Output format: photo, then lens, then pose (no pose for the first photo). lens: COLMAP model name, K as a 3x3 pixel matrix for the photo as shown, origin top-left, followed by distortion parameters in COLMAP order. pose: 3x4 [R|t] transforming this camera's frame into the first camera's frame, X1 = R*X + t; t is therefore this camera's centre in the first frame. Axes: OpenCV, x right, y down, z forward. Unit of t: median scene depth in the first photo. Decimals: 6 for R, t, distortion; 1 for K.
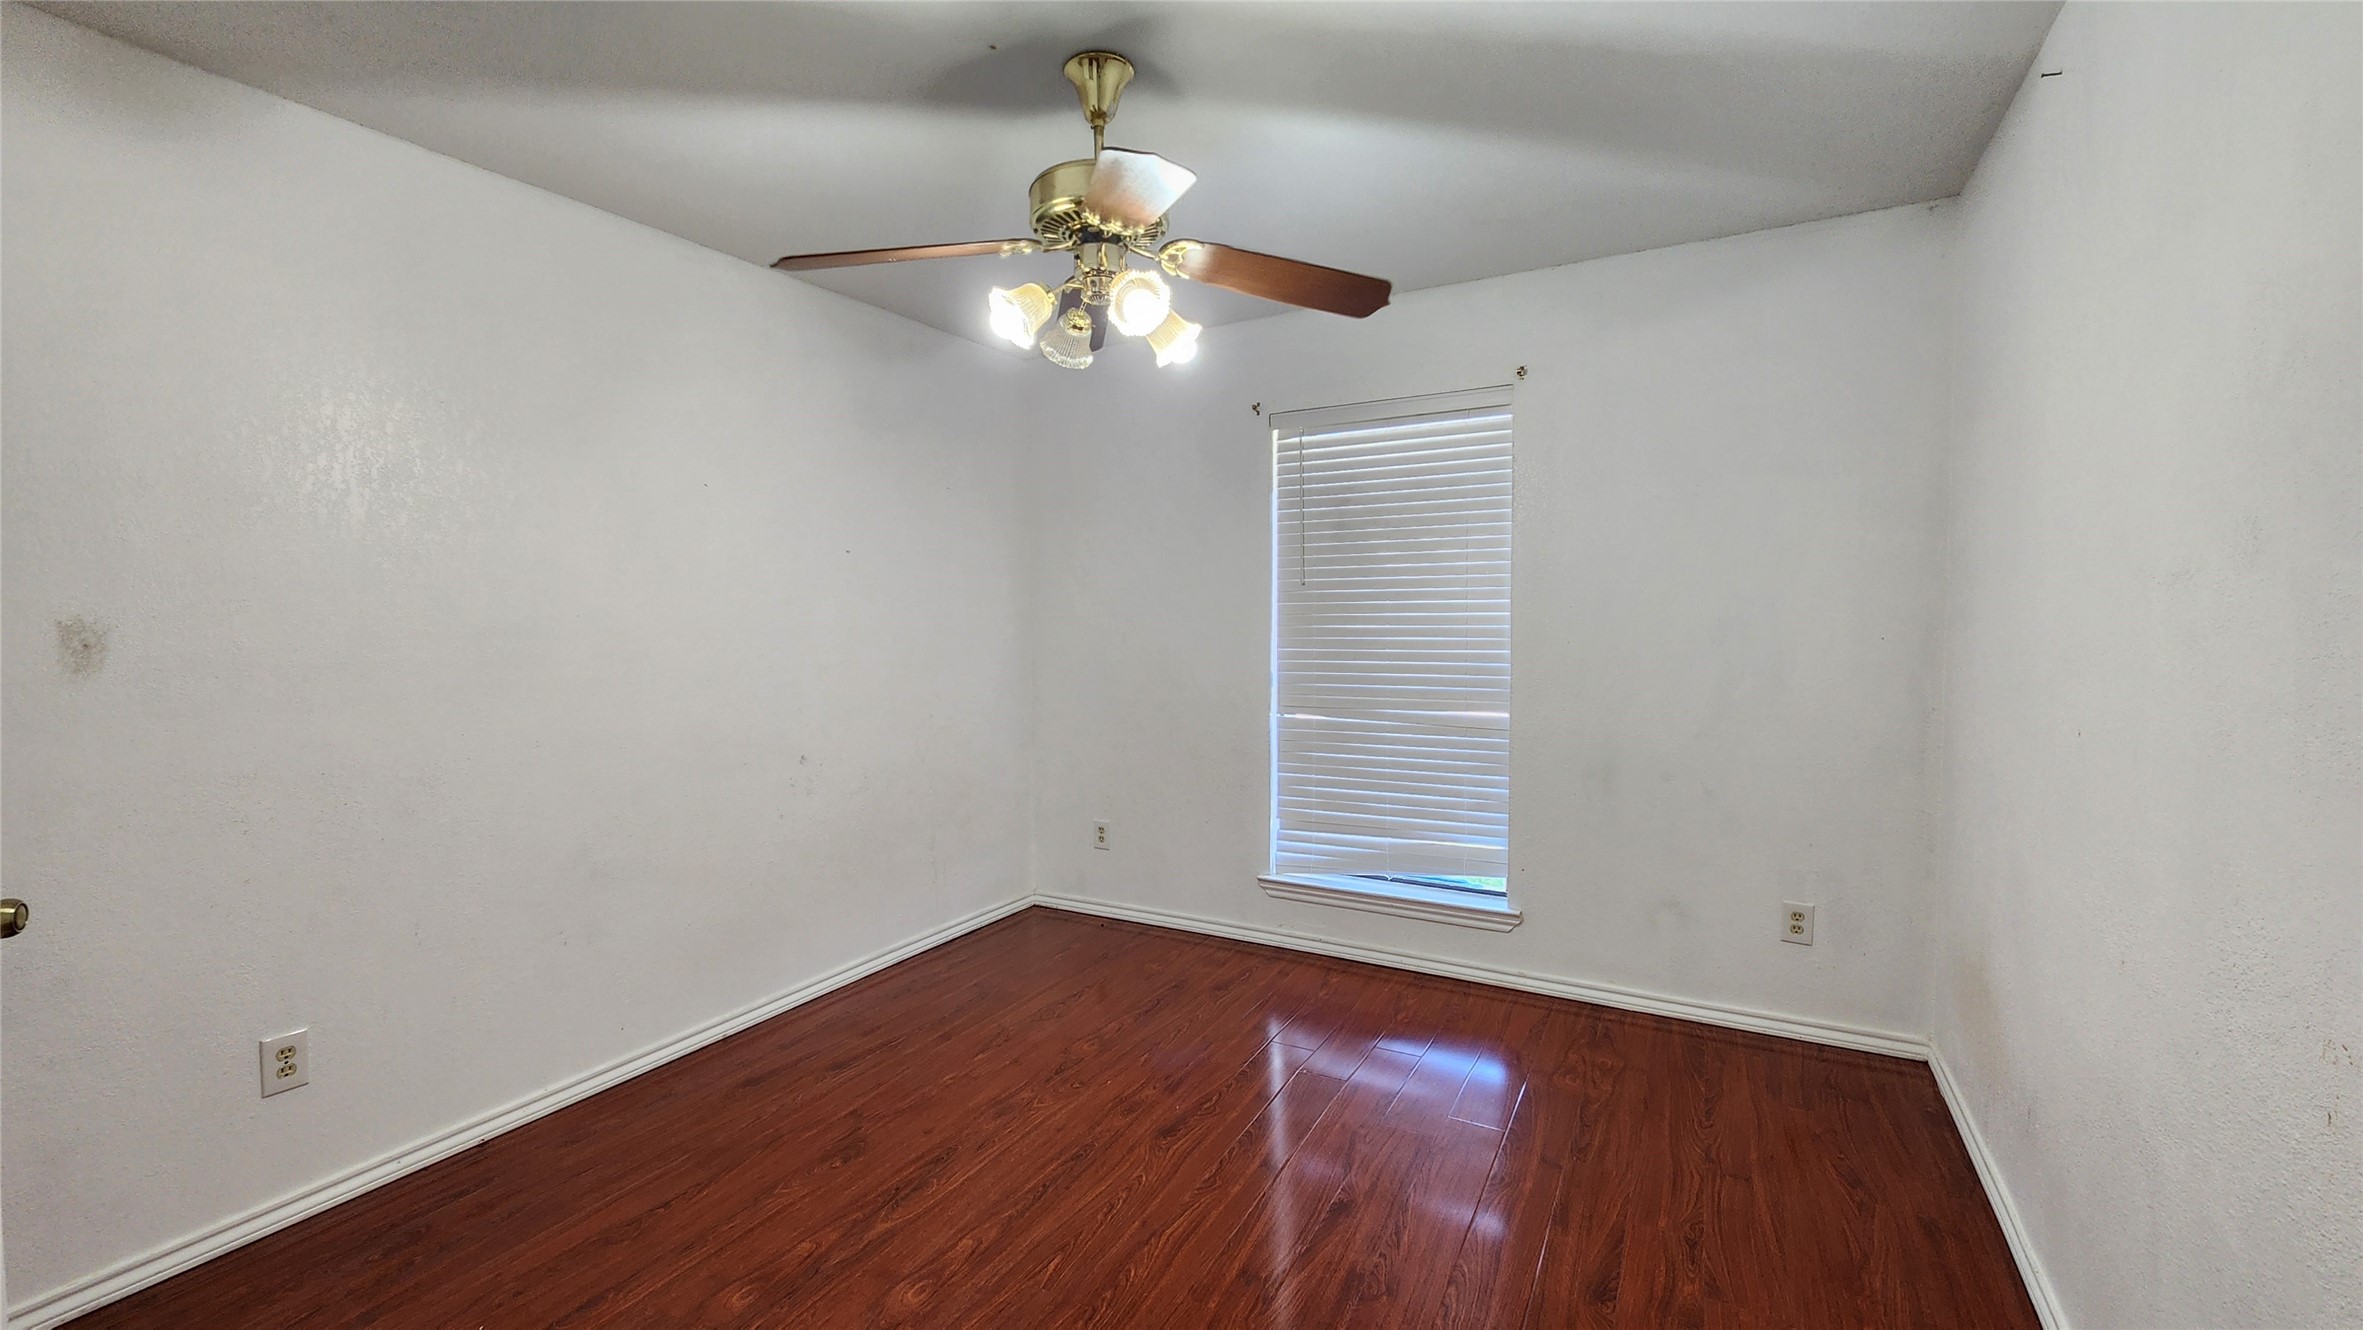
lens RADIAL K [[970.9, 0, 1172.5], [0, 970.9, 675.7], [0, 0, 1]] dist [0.001173, -0.000263]
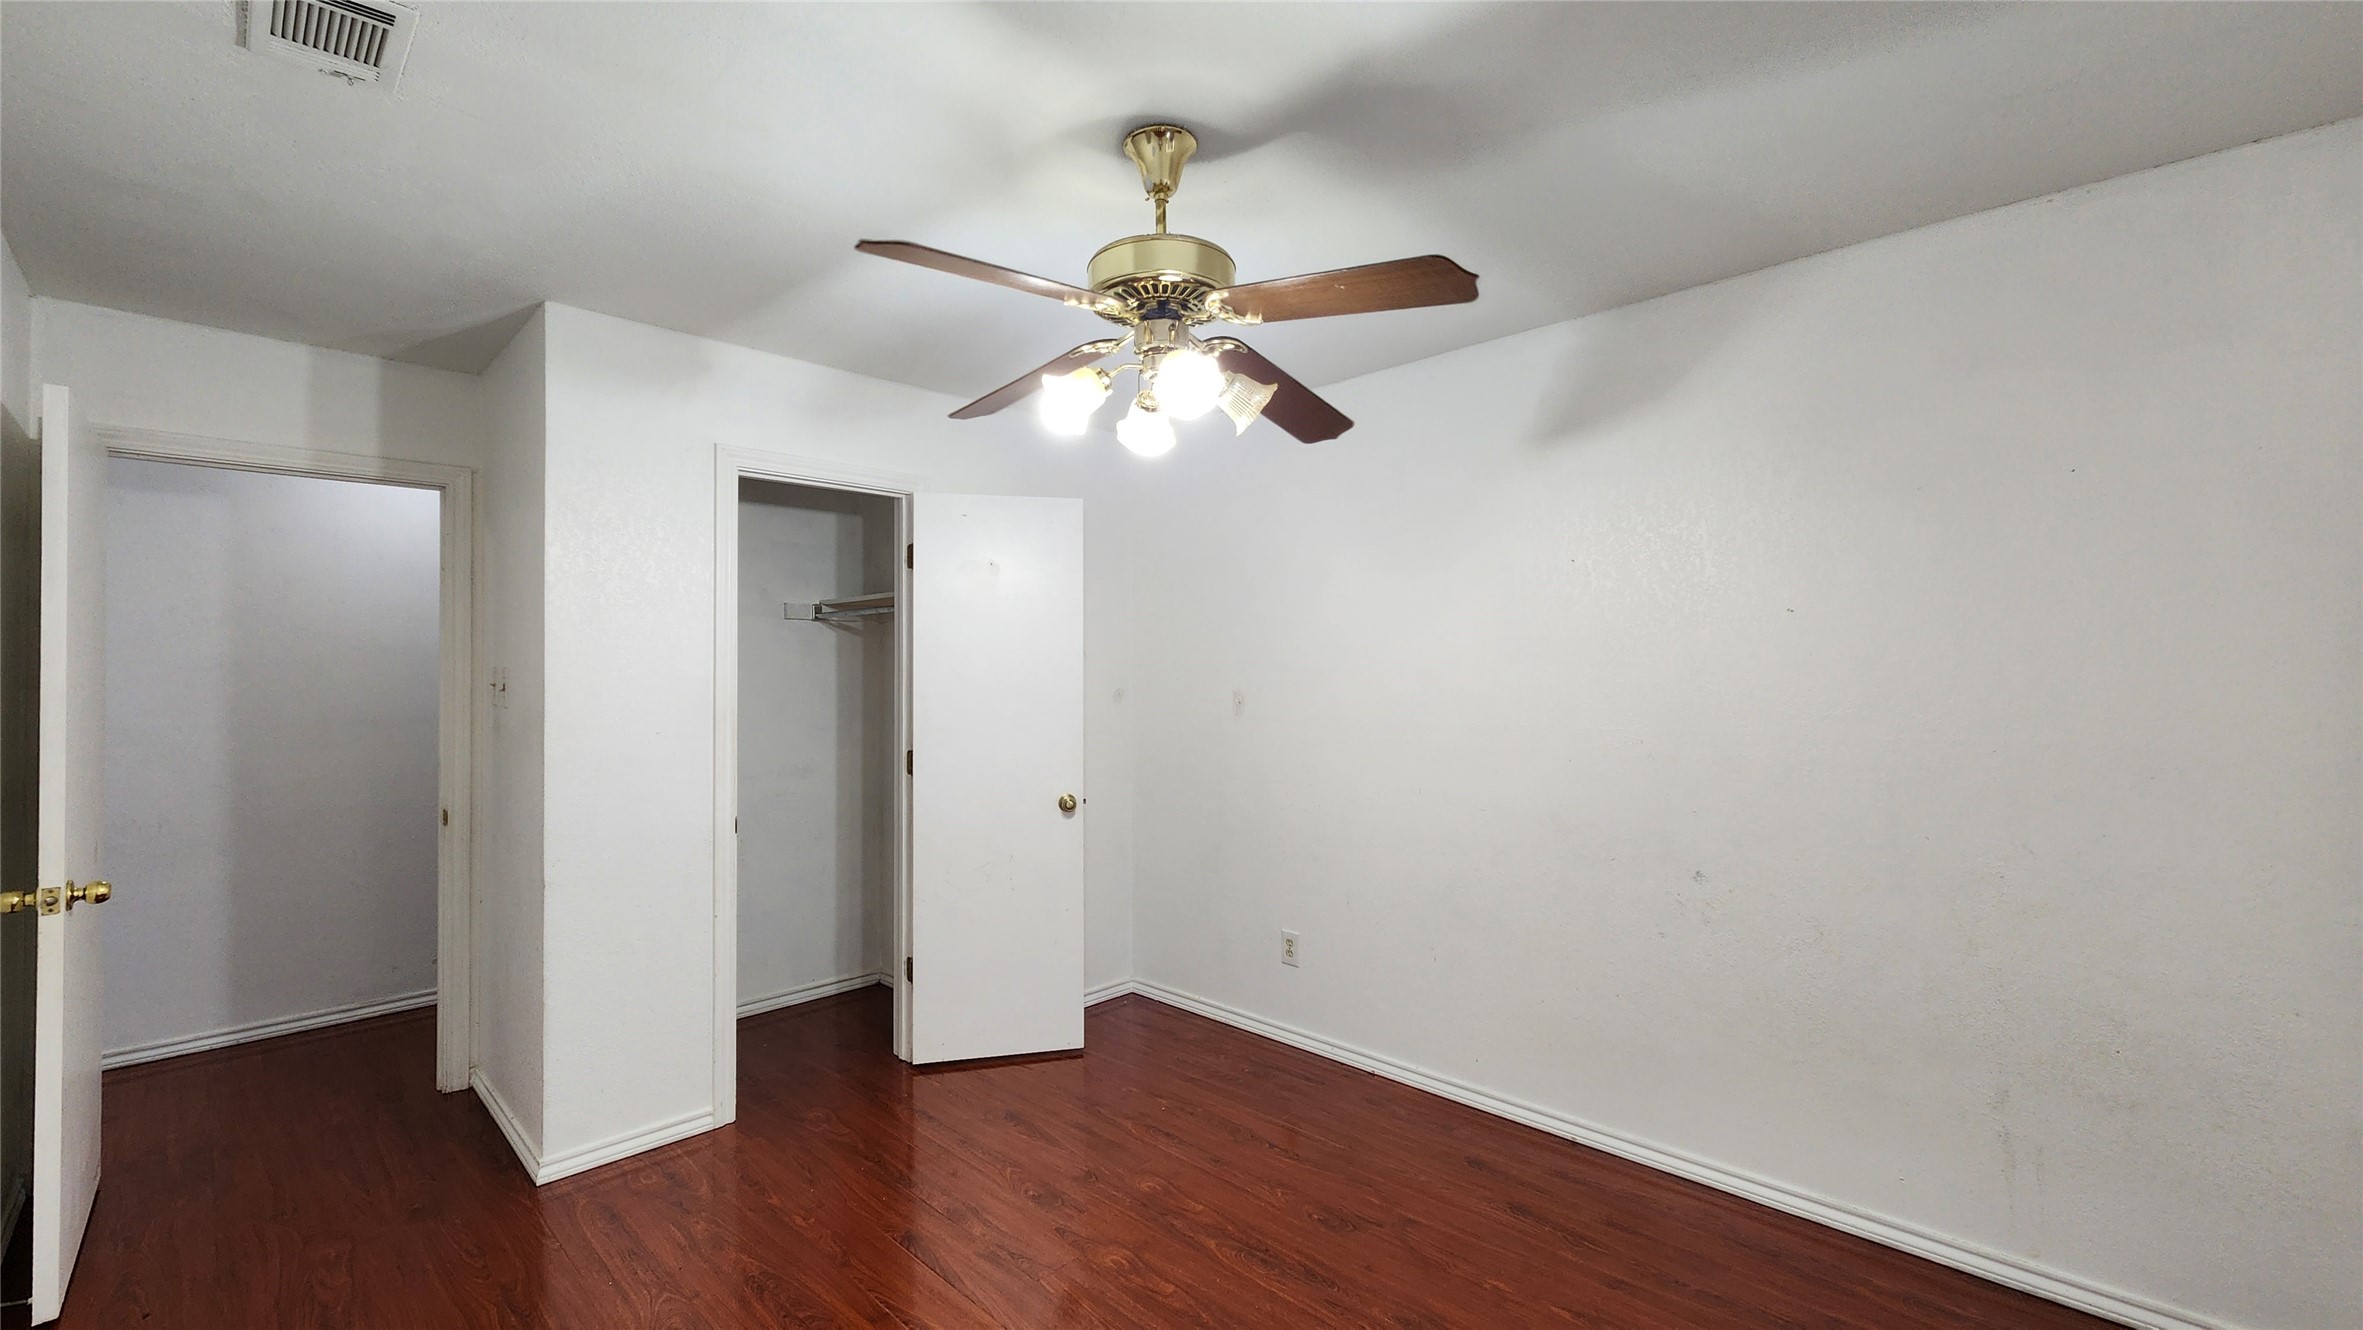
lens RADIAL K [[970.9, 0, 1172.0], [0, 970.9, 655.3], [0, 0, 1]] dist [0.001173, -0.000263]
pose [[-0.251776, 0.000493, -0.967785, 0.767843], [-0.062251, 0.997921, 0.016703, -0.130032], [0.965781, 0.064451, -0.251222, 1.126198]]
